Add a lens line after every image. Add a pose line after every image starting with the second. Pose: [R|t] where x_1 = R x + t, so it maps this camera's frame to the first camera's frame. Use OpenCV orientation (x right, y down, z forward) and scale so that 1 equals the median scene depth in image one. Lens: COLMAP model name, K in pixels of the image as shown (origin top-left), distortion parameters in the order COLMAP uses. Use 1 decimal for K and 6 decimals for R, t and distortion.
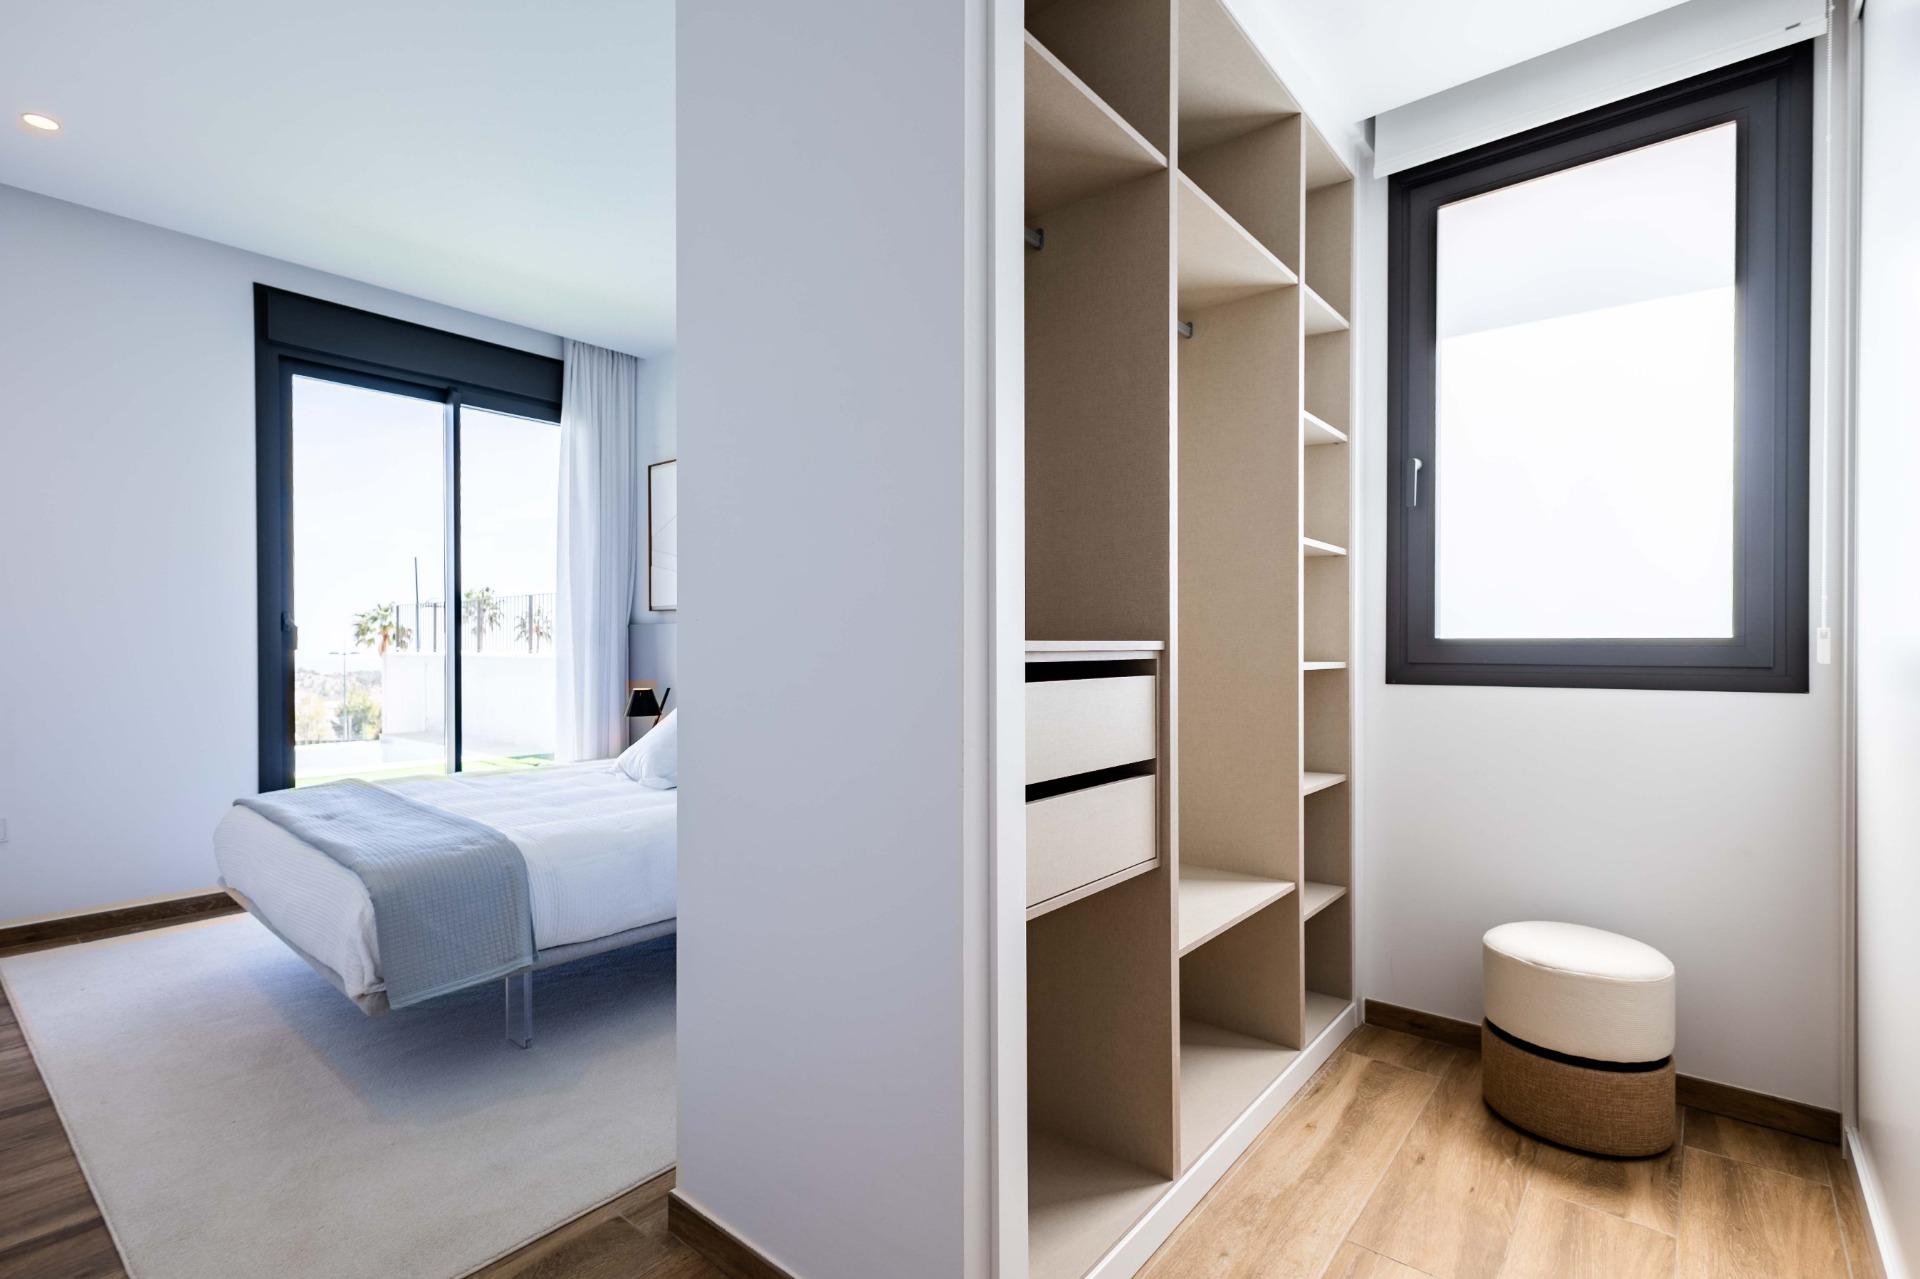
lens RADIAL K [[883.9, 0, 960.0], [0, 883.9, 639.5], [0, 0, 1]] dist [0.000225, -0.000080]
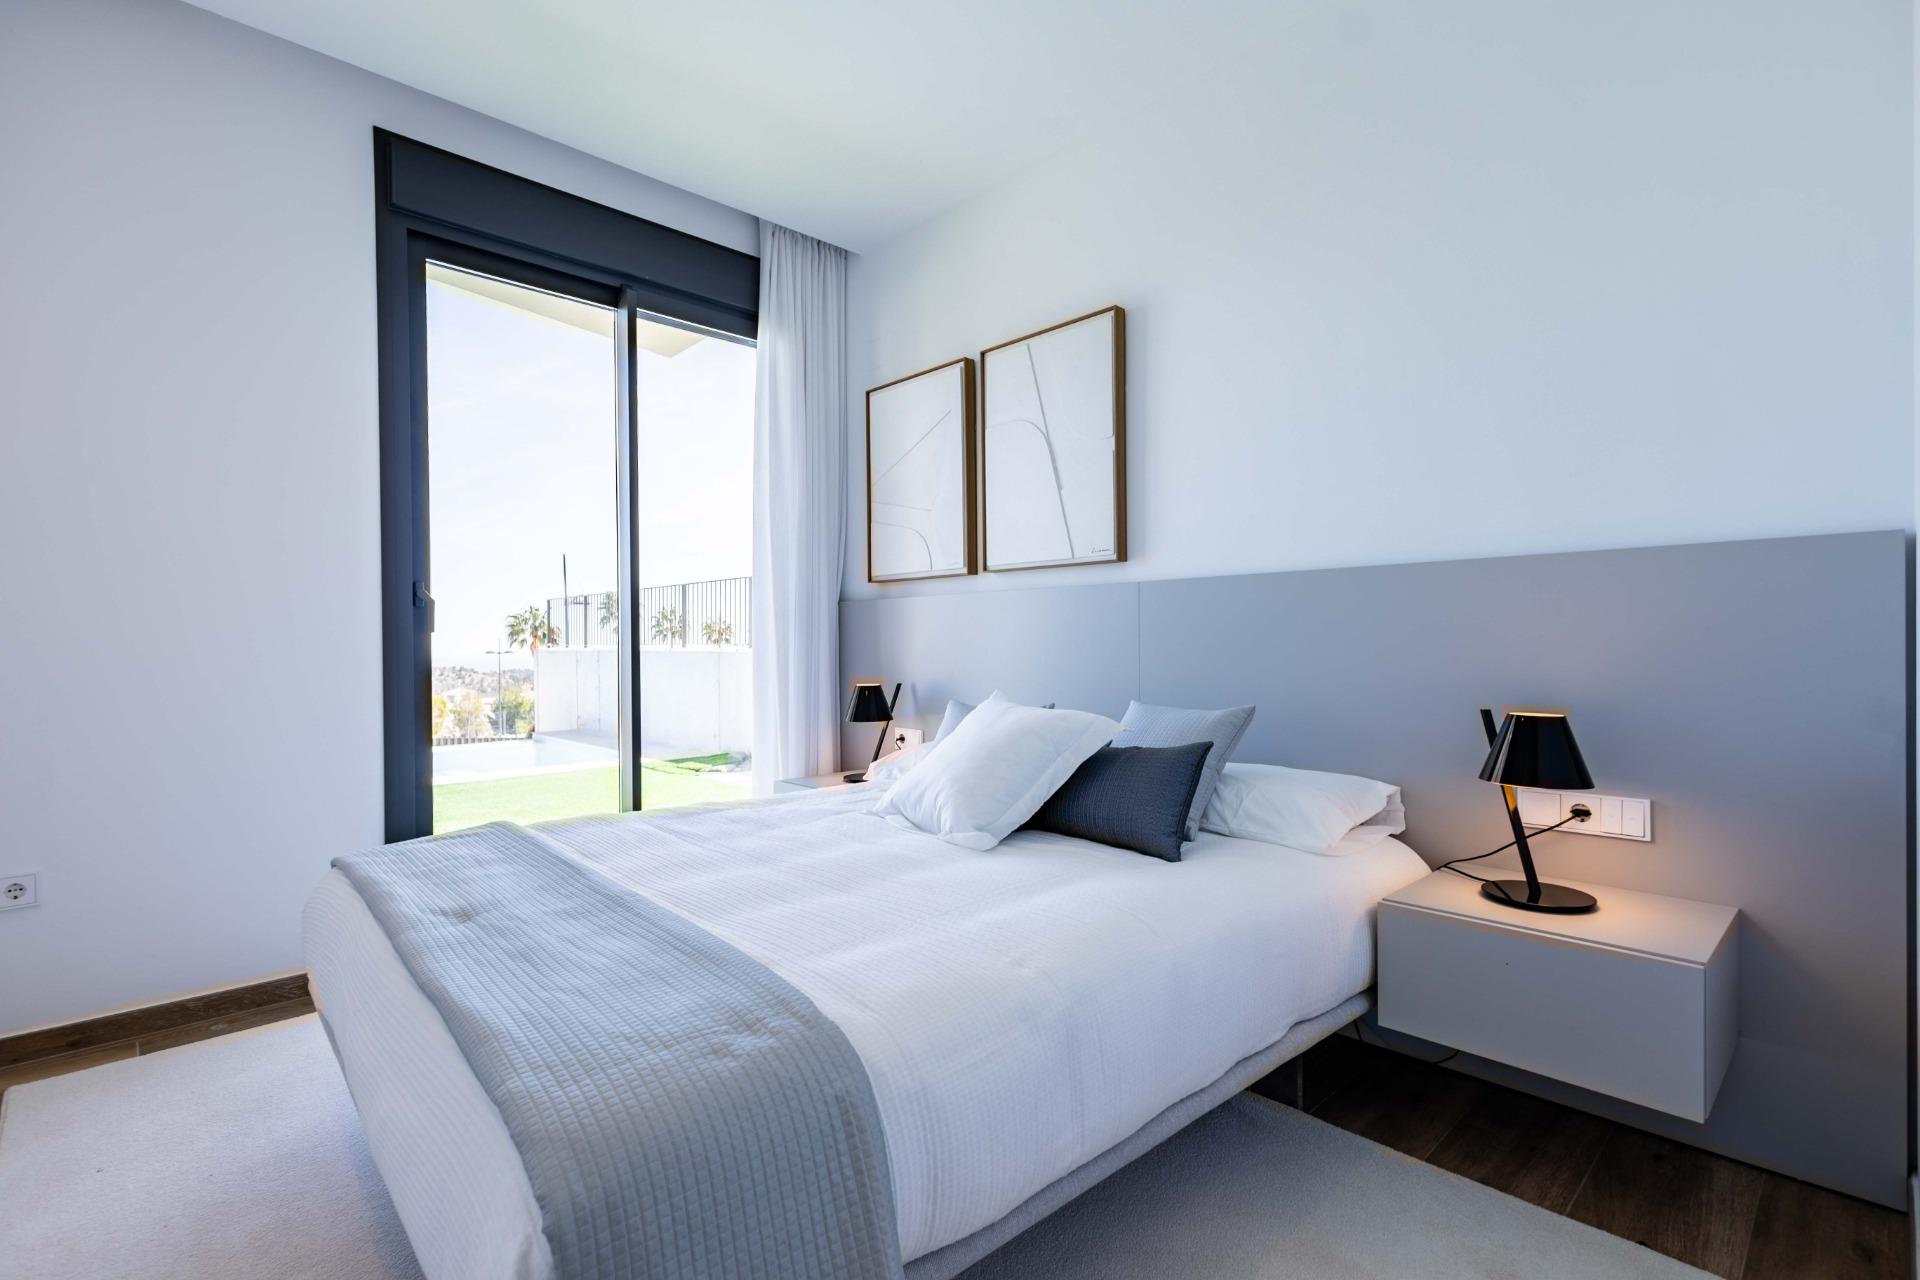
lens RADIAL K [[865.0, 0, 960.0], [0, 865.0, 640.0], [0, 0, 1]] dist [0.000484, -0.000256]
pose [[0.992886, -0.005162, -0.118957, -0.190268], [0.005393, 0.999984, 0.001619, 0.016646], [0.118947, -0.002249, 0.992898, 0.279434]]
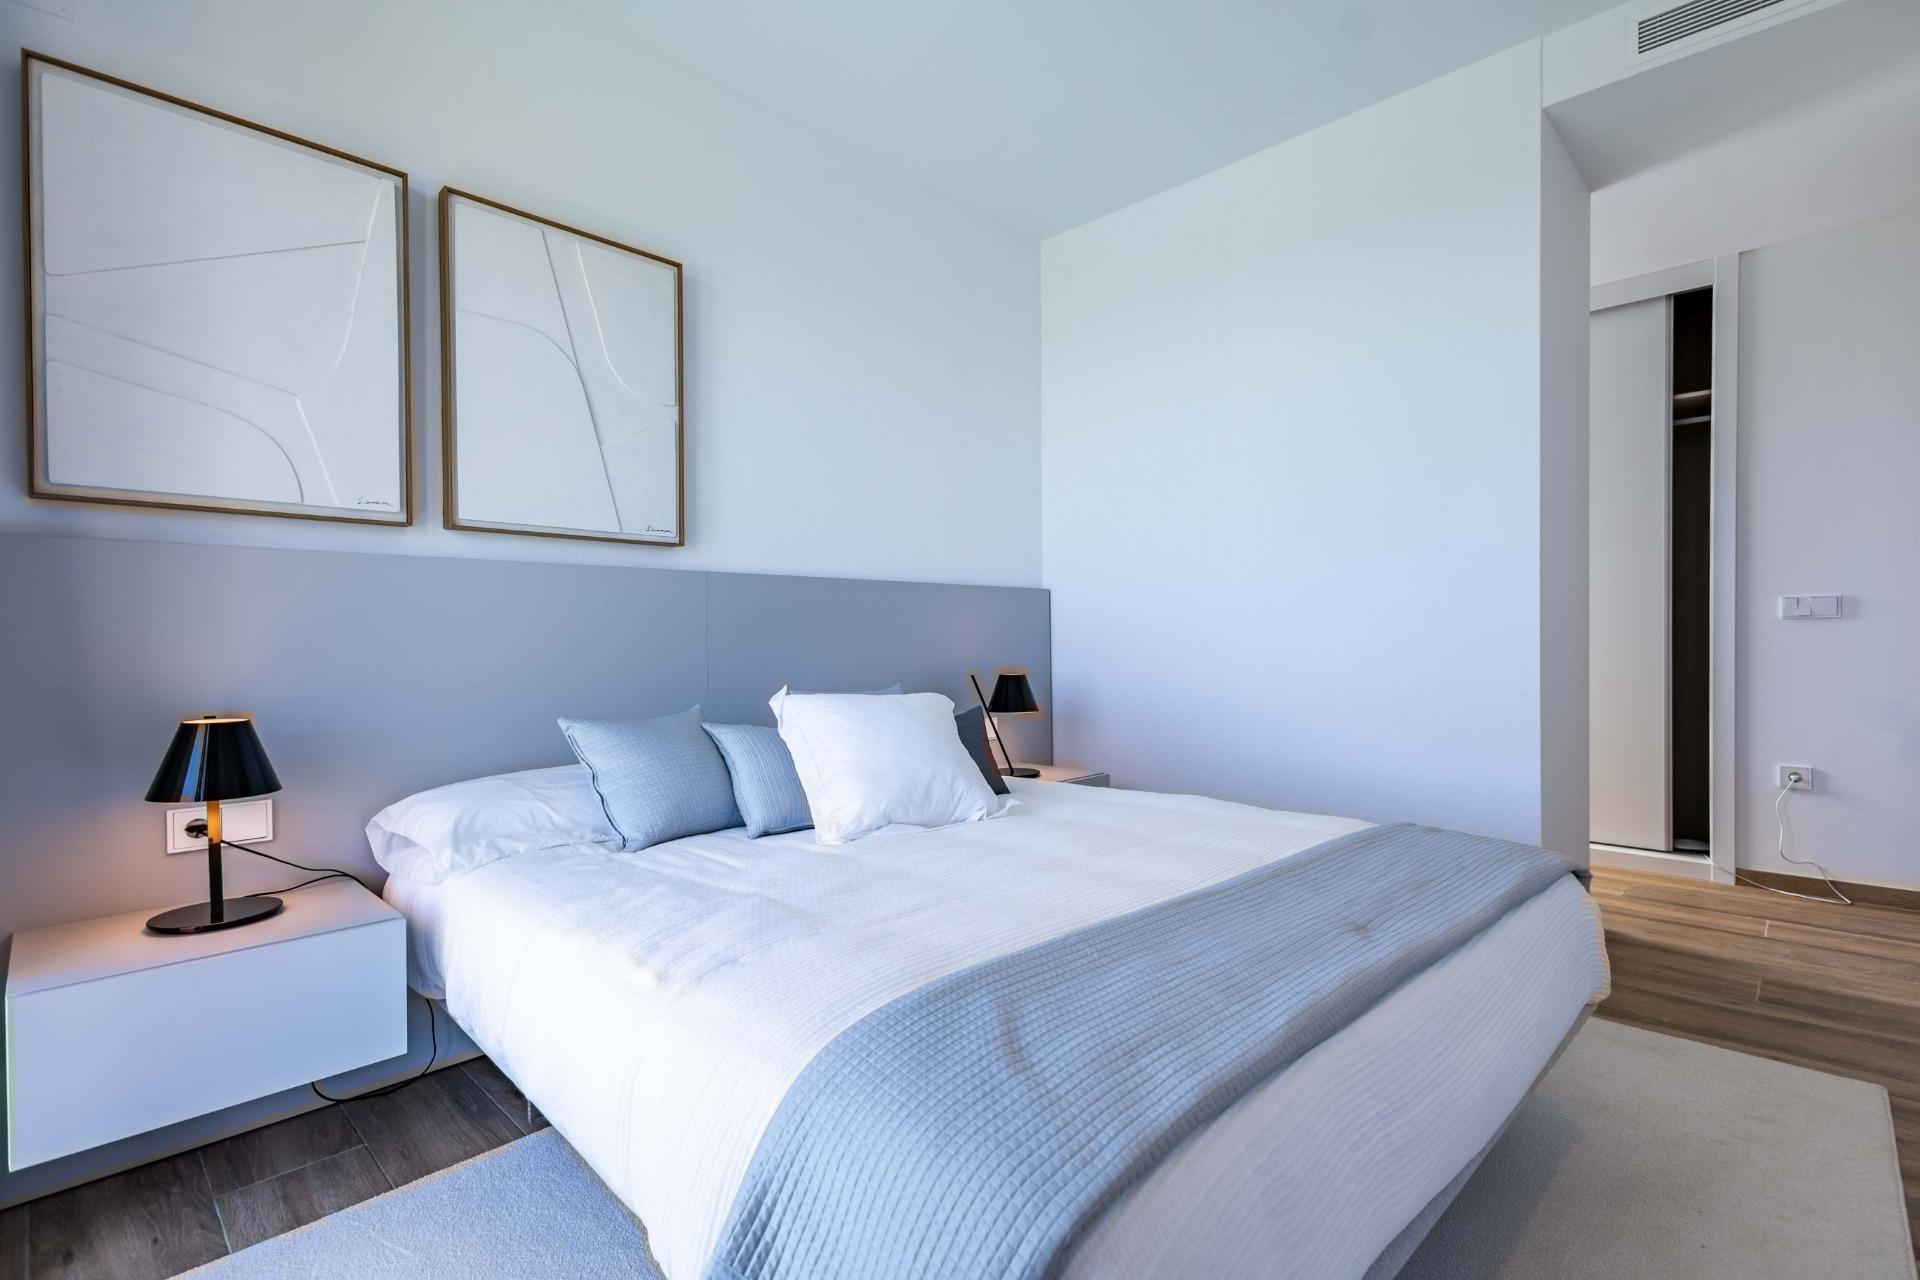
lens RADIAL K [[865.0, 0, 960.0], [0, 865.0, 640.0], [0, 0, 1]] dist [0.000484, -0.000256]
pose [[0.069470, -0.008779, 0.997545, -0.660352], [-0.000765, 0.999961, 0.008854, 0.018709], [-0.997584, -0.001379, 0.069460, 0.651655]]
